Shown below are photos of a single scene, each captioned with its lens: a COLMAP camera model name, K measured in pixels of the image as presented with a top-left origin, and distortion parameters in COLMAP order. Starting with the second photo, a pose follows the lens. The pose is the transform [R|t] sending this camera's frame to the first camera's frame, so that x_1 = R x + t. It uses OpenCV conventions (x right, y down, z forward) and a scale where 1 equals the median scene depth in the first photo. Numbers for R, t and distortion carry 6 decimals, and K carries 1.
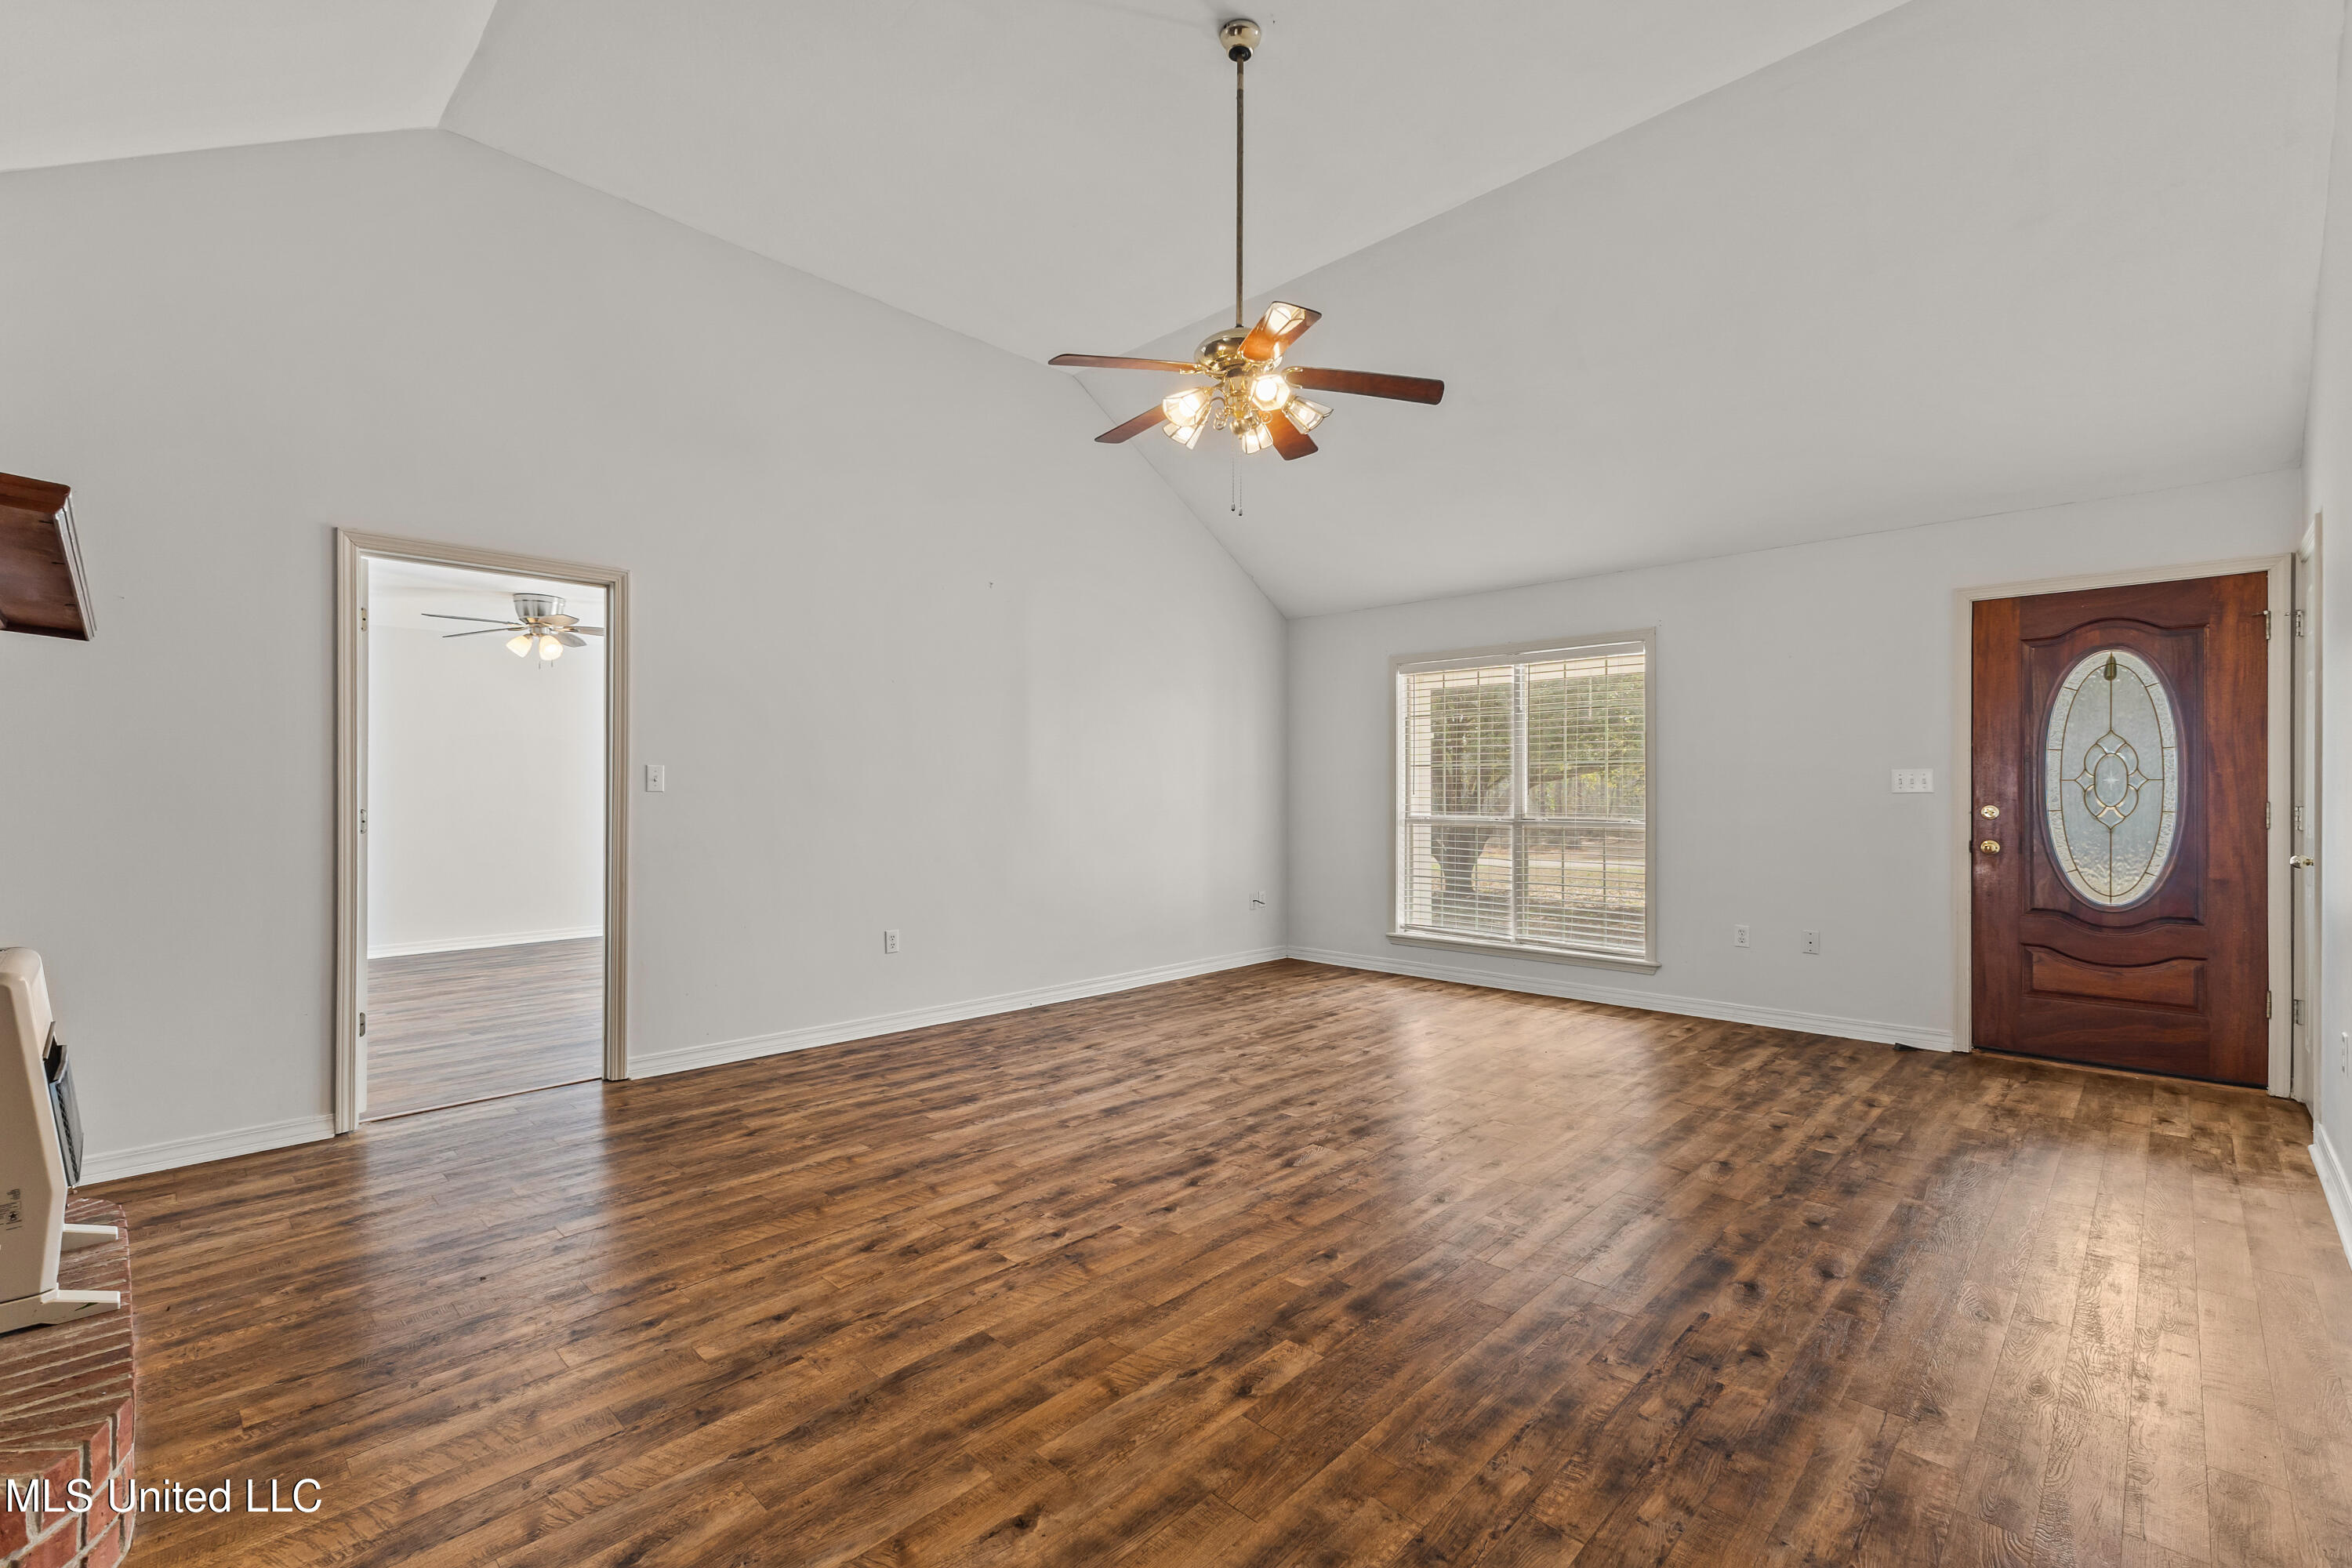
lens RADIAL K [[1026.7, 0, 1184.6], [0, 1026.7, 786.7], [0, 0, 1]] dist [0.006772, -0.001658]
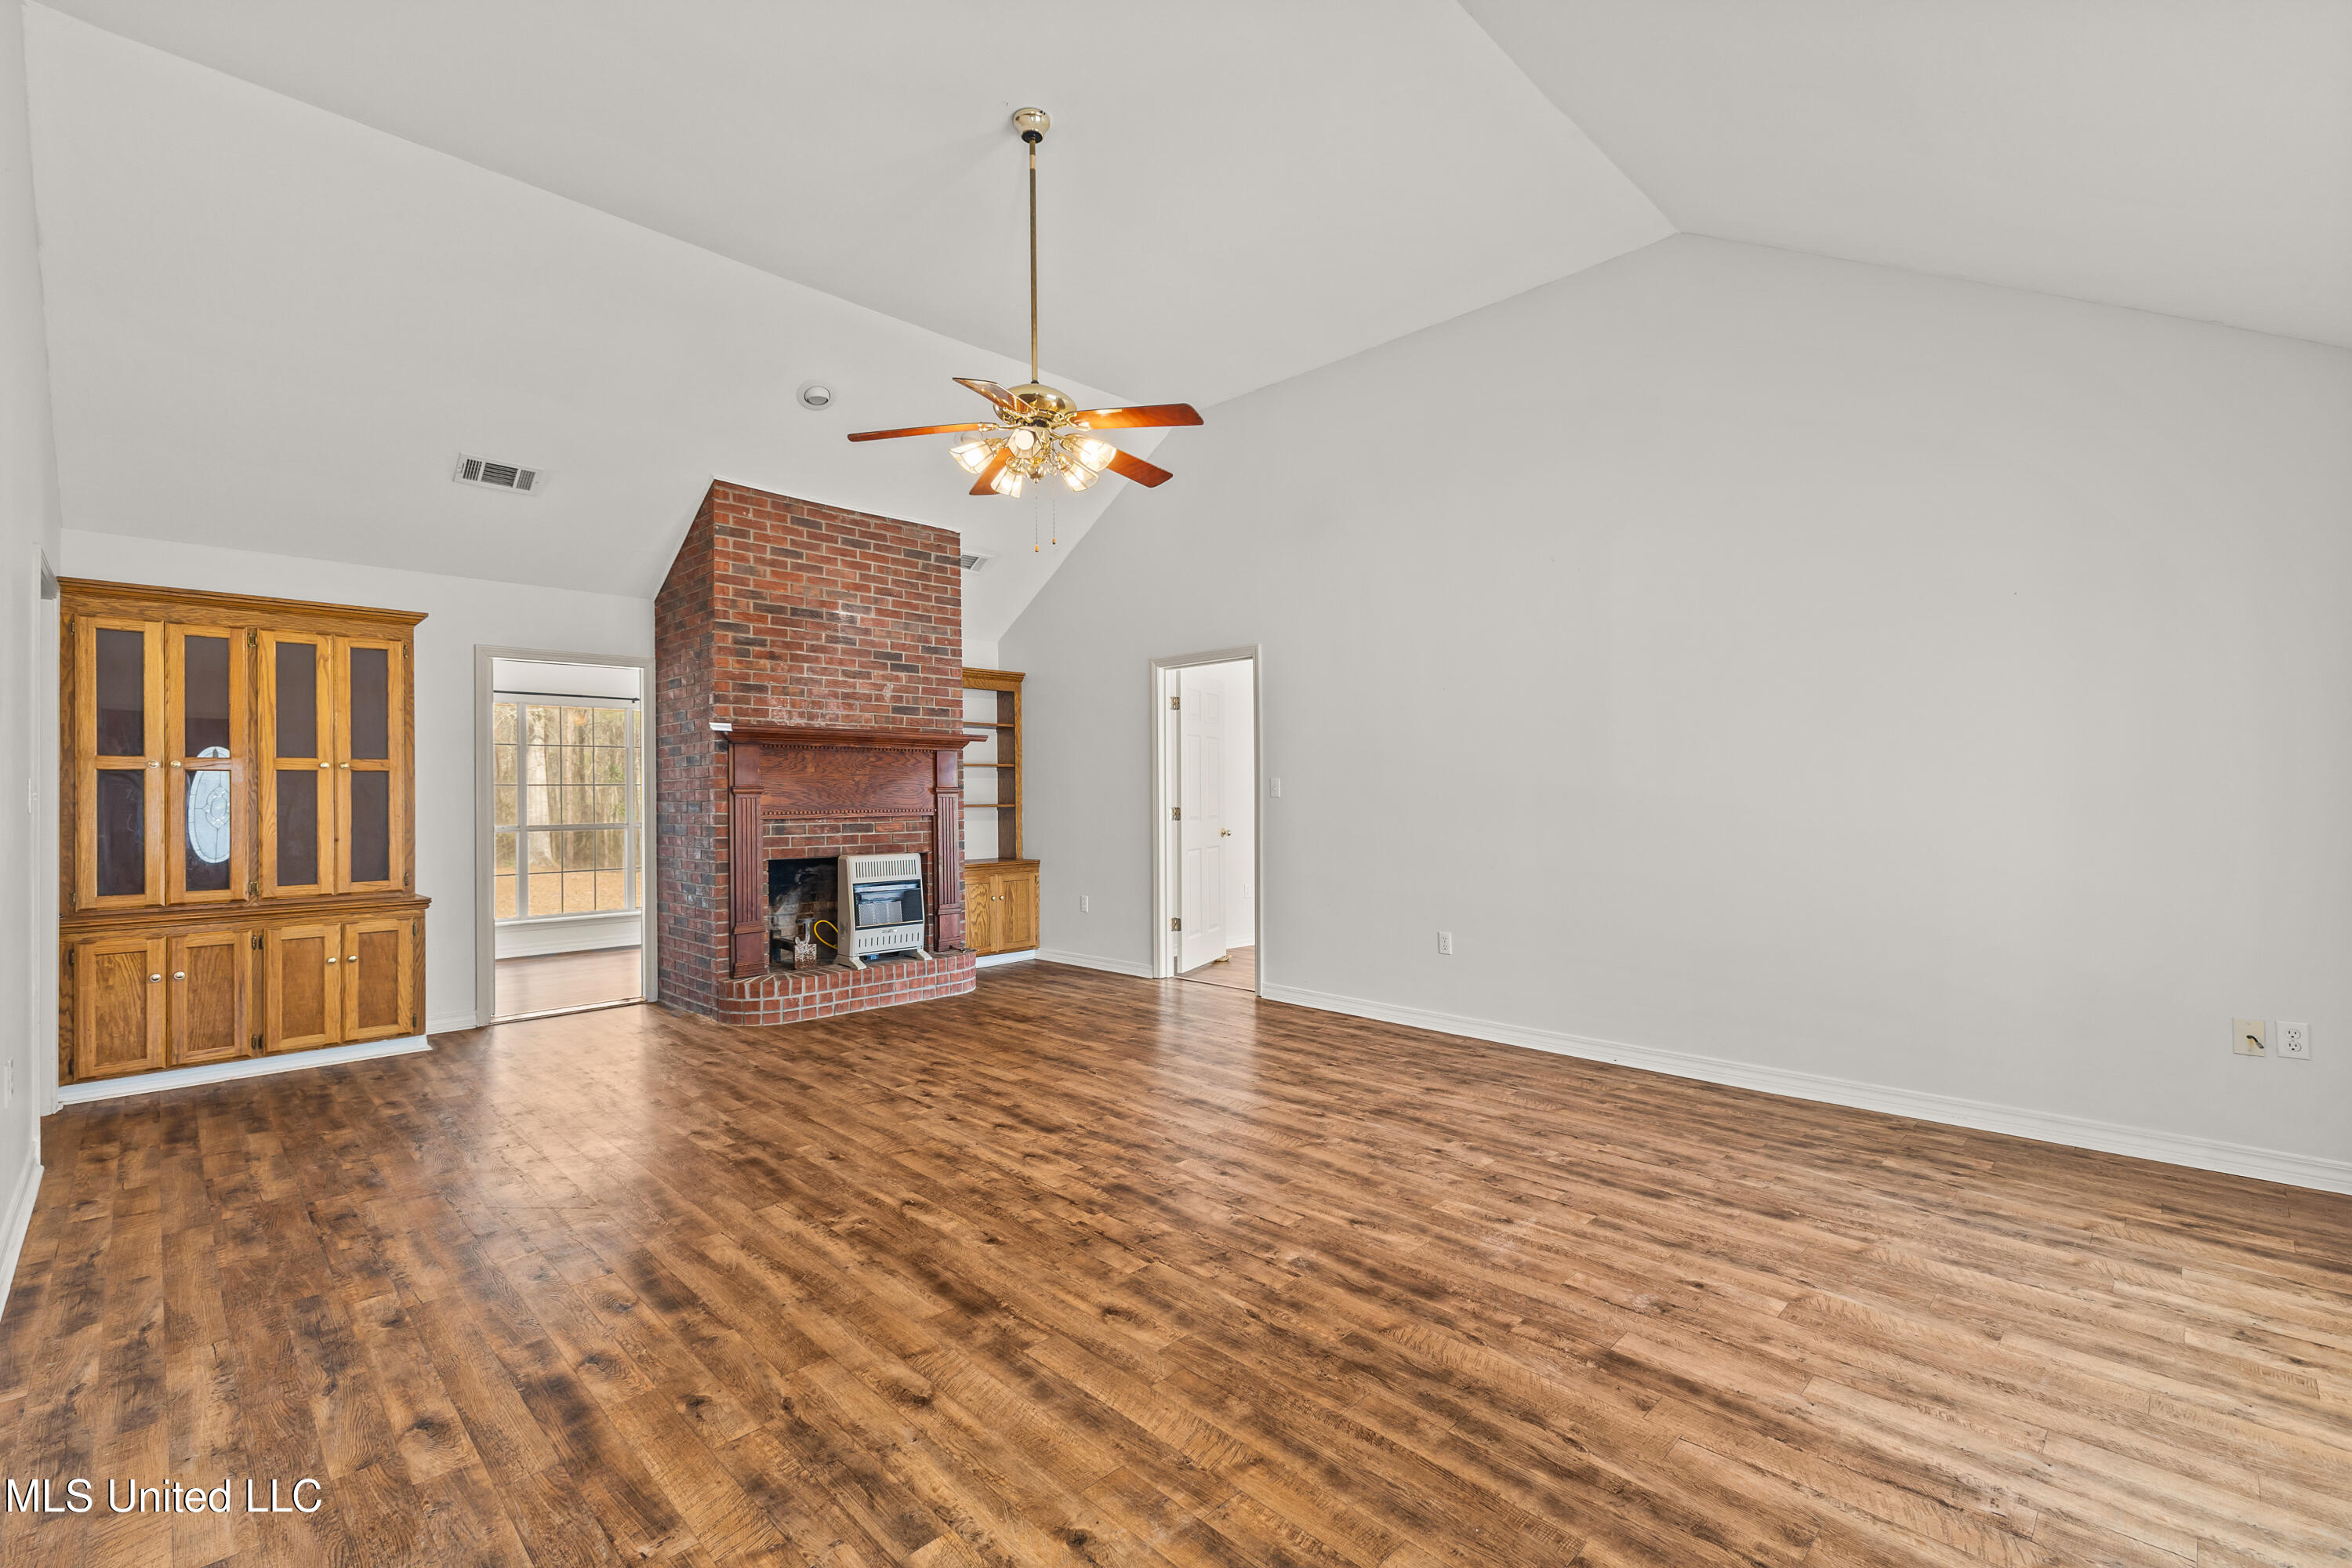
lens RADIAL K [[1026.7, 0, 1174.7], [0, 1026.7, 800.3], [0, 0, 1]] dist [0.006772, -0.001658]
pose [[-0.027988, 0.005701, -0.999592, 1.131784], [0.013071, 0.999900, 0.005337, -0.000842], [0.999523, -0.012916, -0.028060, 1.163584]]
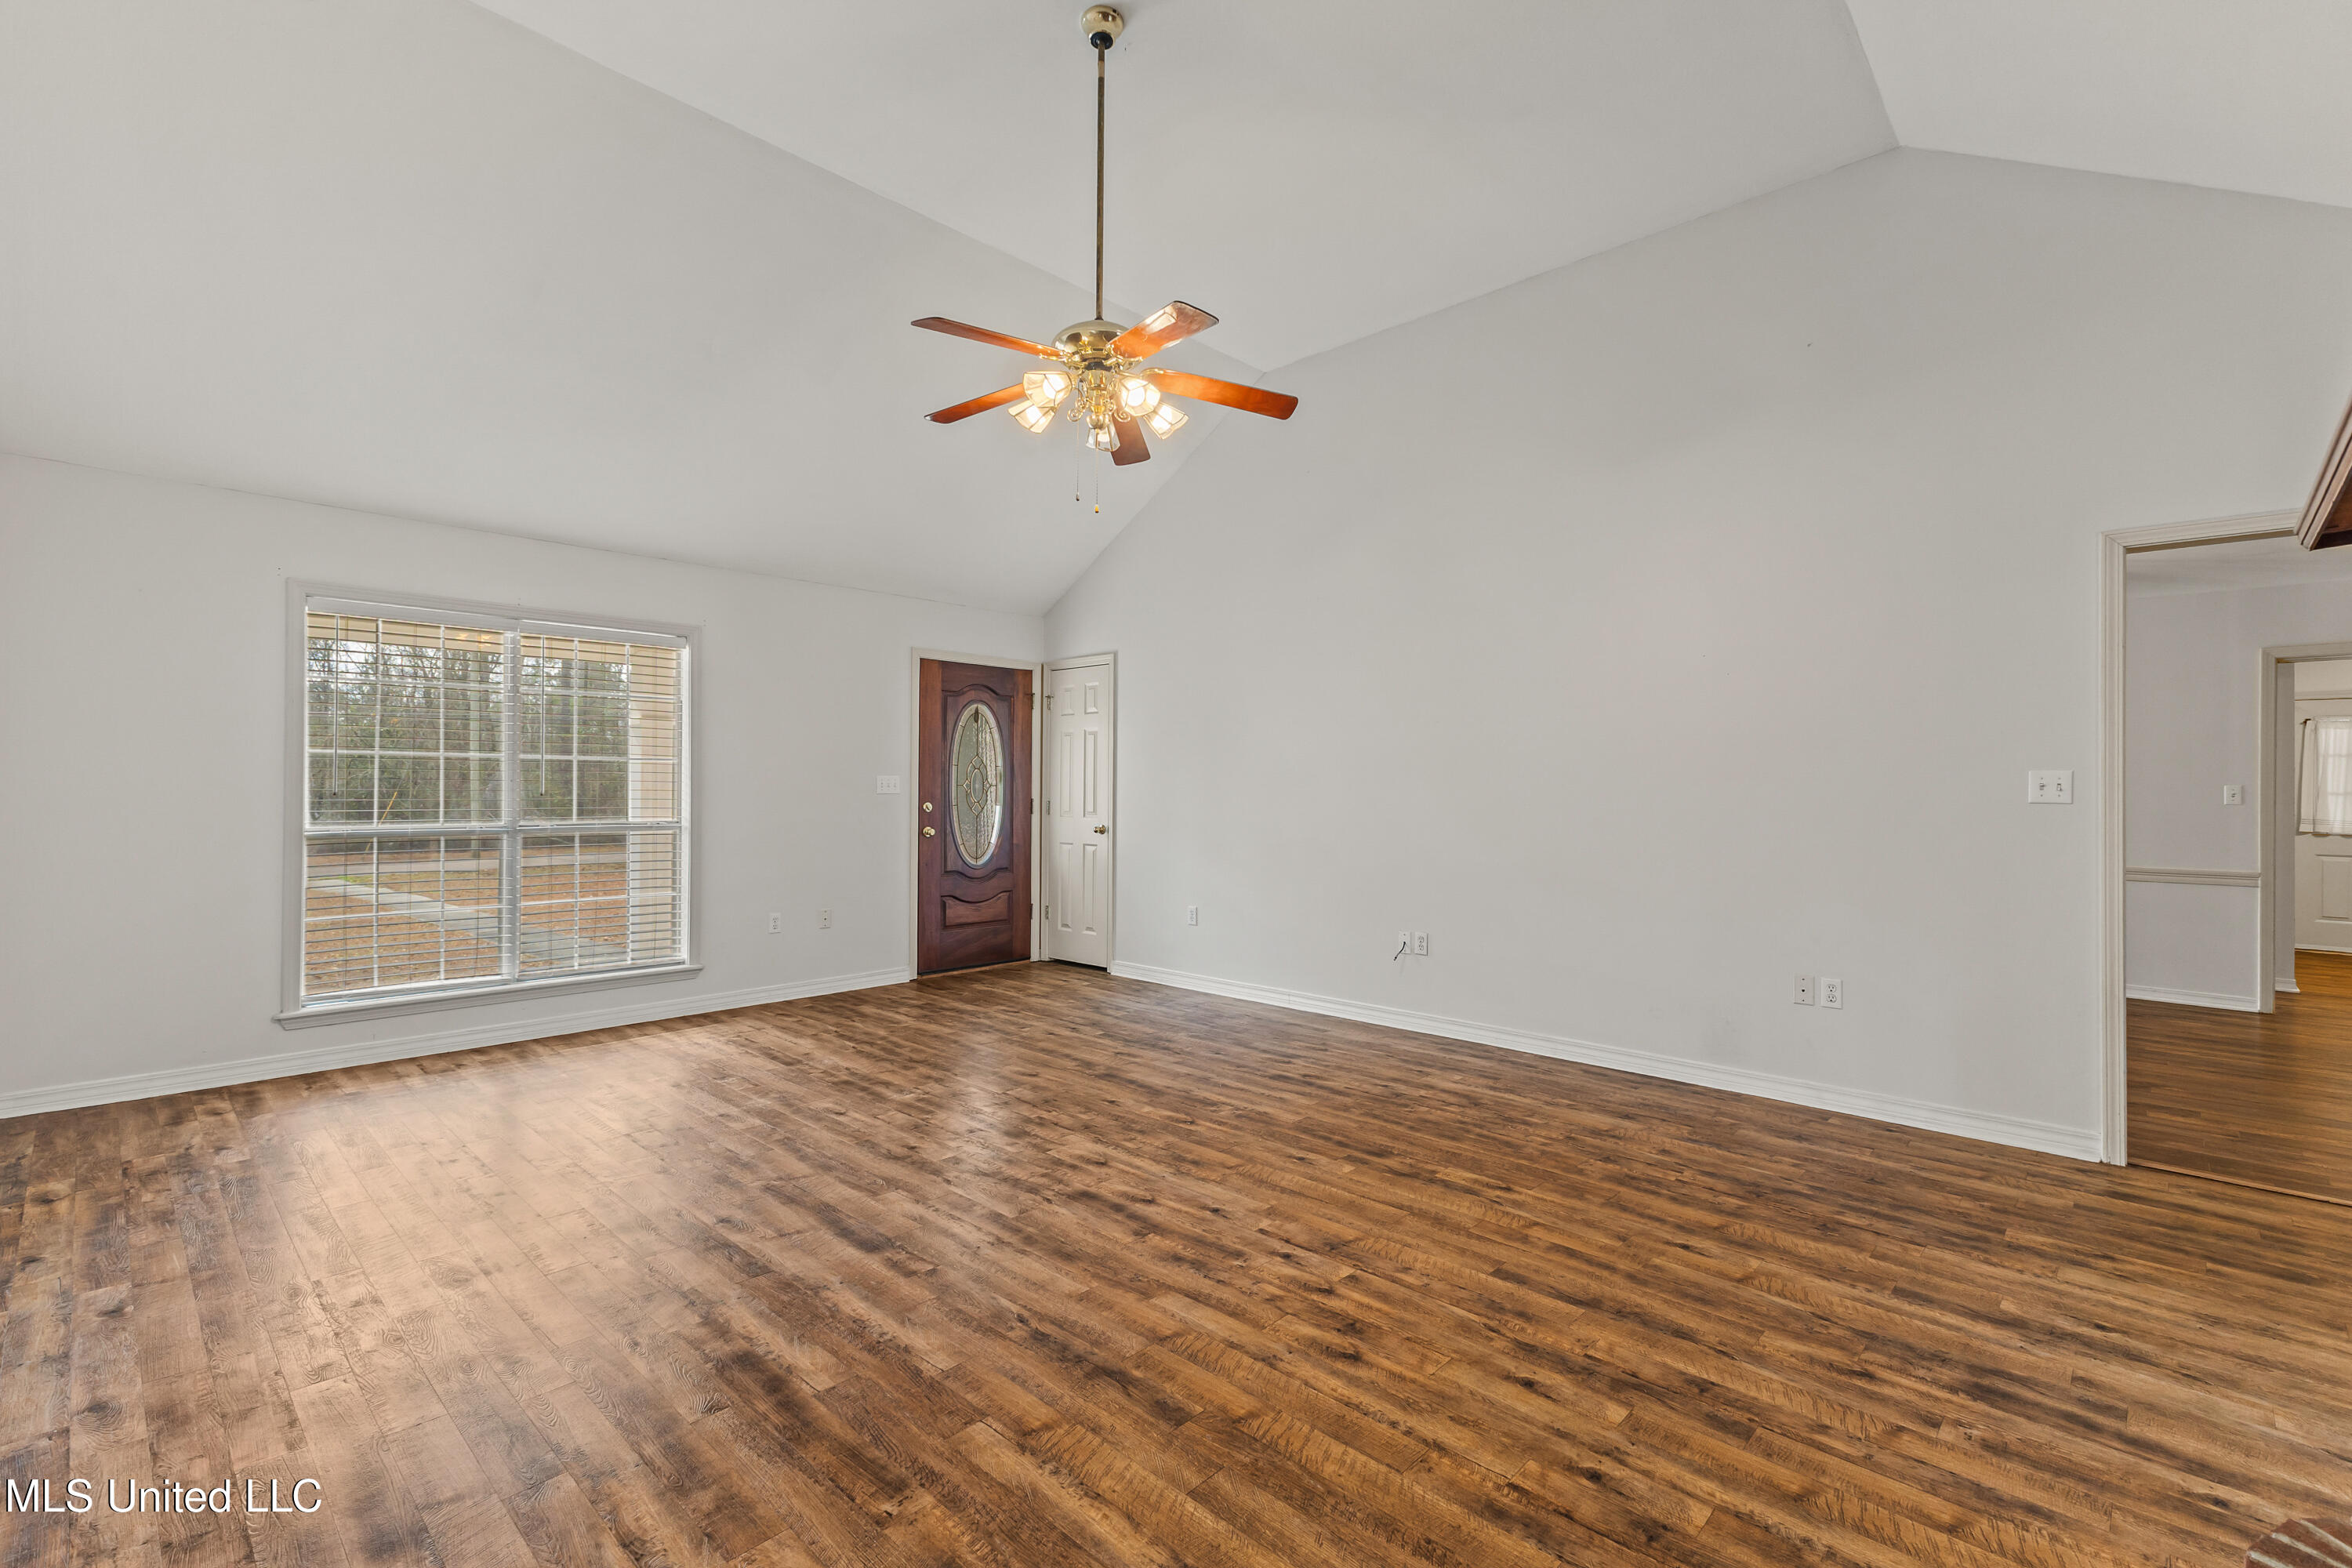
lens RADIAL K [[1026.7, 0, 1184.8], [0, 1026.7, 782.7], [0, 0, 1]] dist [0.006772, -0.001658]
pose [[-0.006829, 0.007504, 0.999949, -0.903588], [-0.008983, 0.999931, -0.007565, -0.001867], [-0.999936, -0.009034, -0.006761, 0.912300]]
